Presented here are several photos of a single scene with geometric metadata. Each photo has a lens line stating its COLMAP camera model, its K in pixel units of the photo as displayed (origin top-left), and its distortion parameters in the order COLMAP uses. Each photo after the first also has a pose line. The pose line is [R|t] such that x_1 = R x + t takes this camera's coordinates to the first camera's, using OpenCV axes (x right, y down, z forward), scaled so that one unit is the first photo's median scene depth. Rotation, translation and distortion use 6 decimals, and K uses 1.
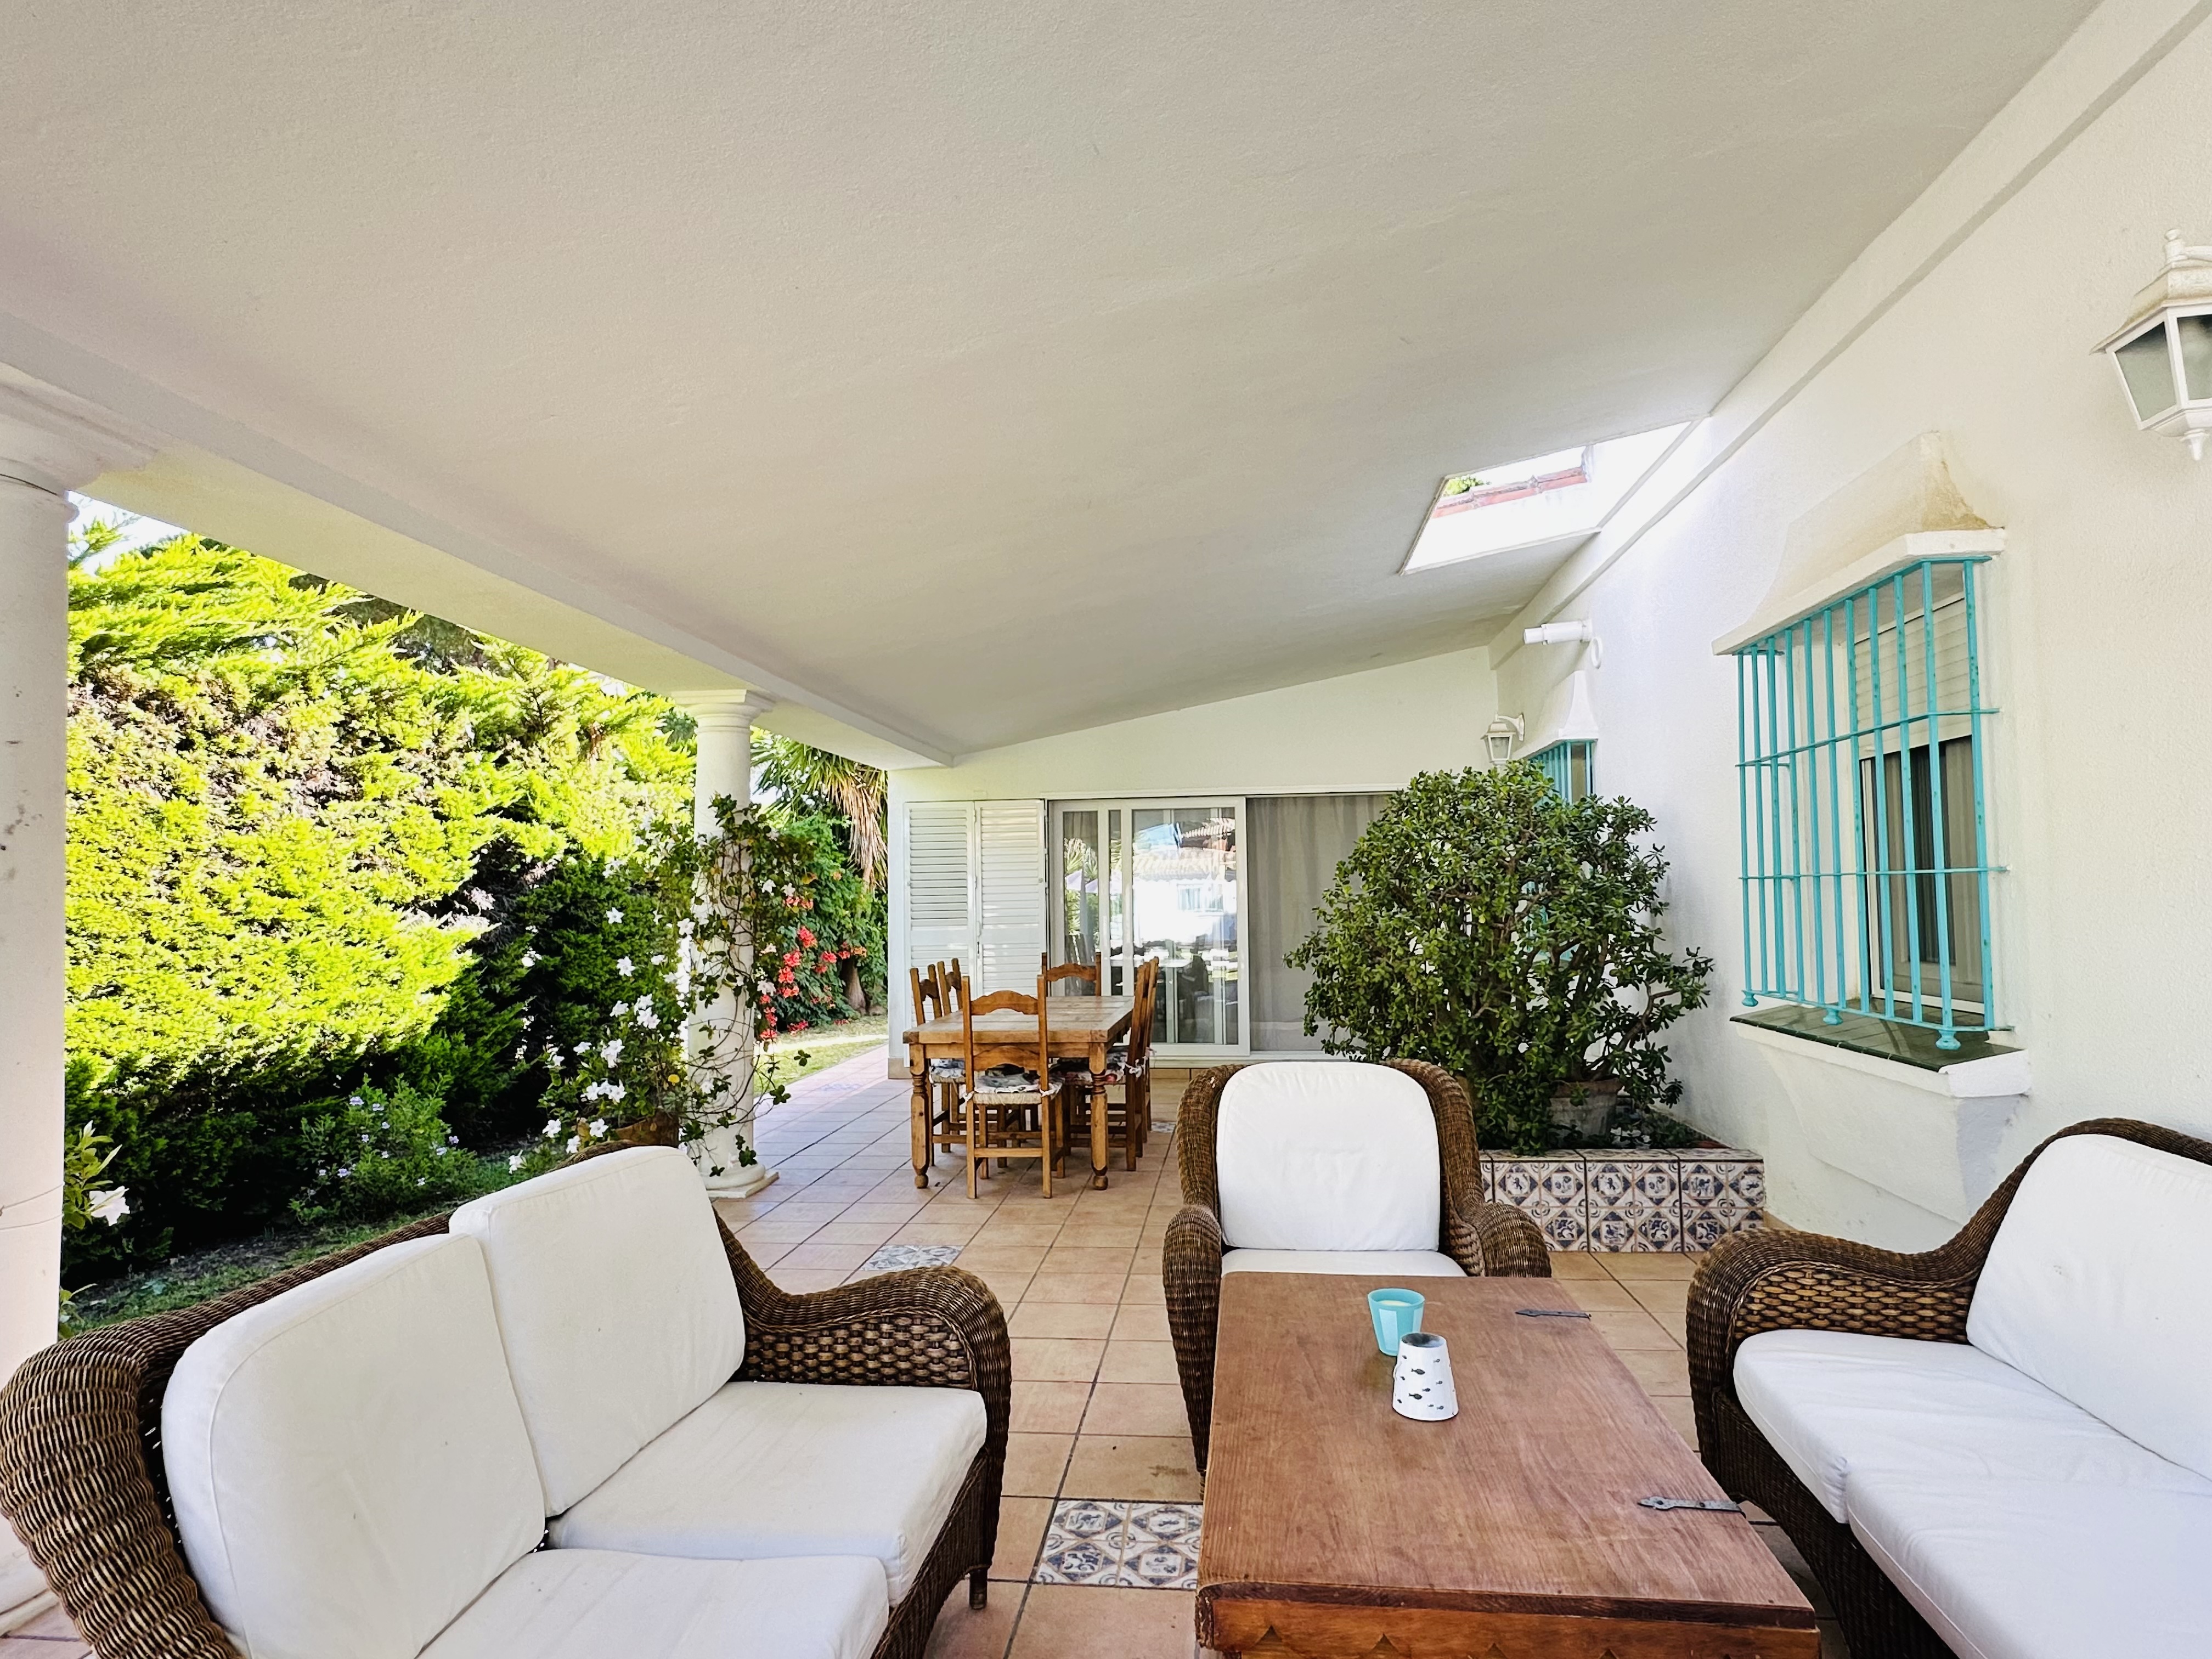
lens RADIAL K [[1228.5, 0, 1102.1], [0, 1228.5, 829.9], [0, 0, 1]] dist [-0.004671, 0.001069]
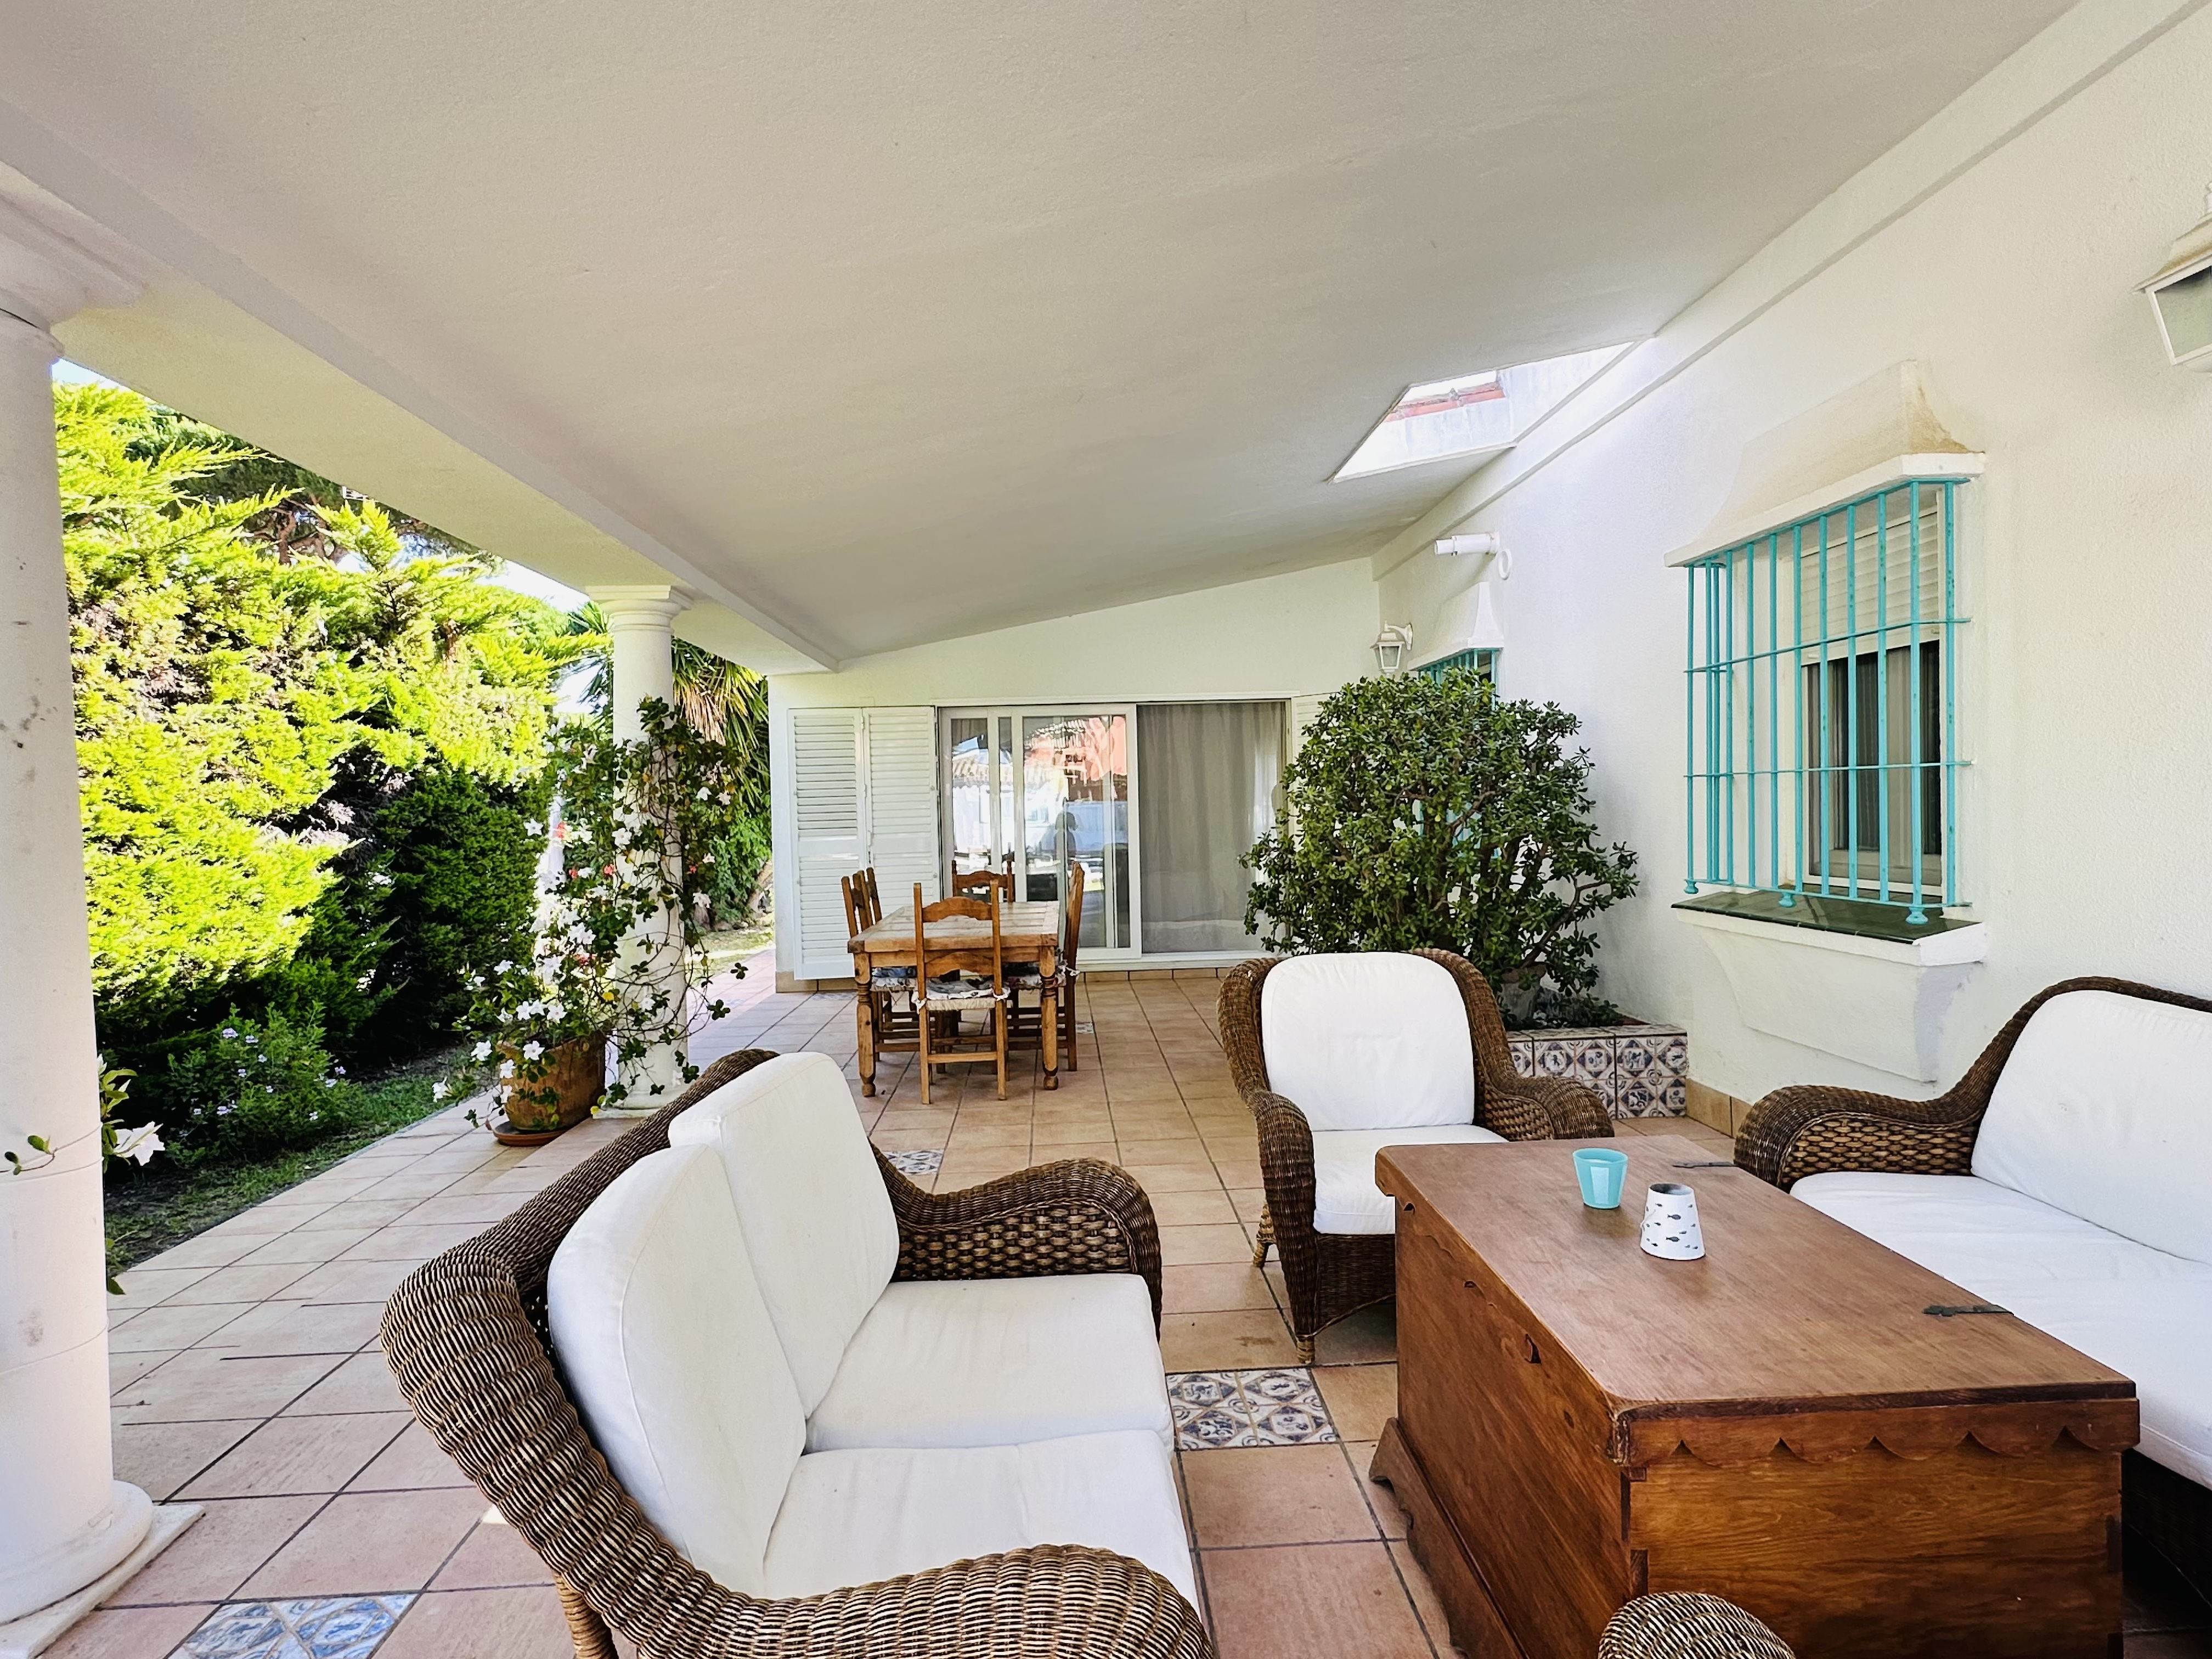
lens RADIAL K [[1228.5, 0, 1101.9], [0, 1228.5, 827.9], [0, 0, 1]] dist [-0.004671, 0.001069]
pose [[0.987635, -0.012748, 0.156250, -0.147286], [0.001724, 0.997511, 0.070488, 0.007116], [-0.156760, -0.069347, 0.985199, 0.011399]]
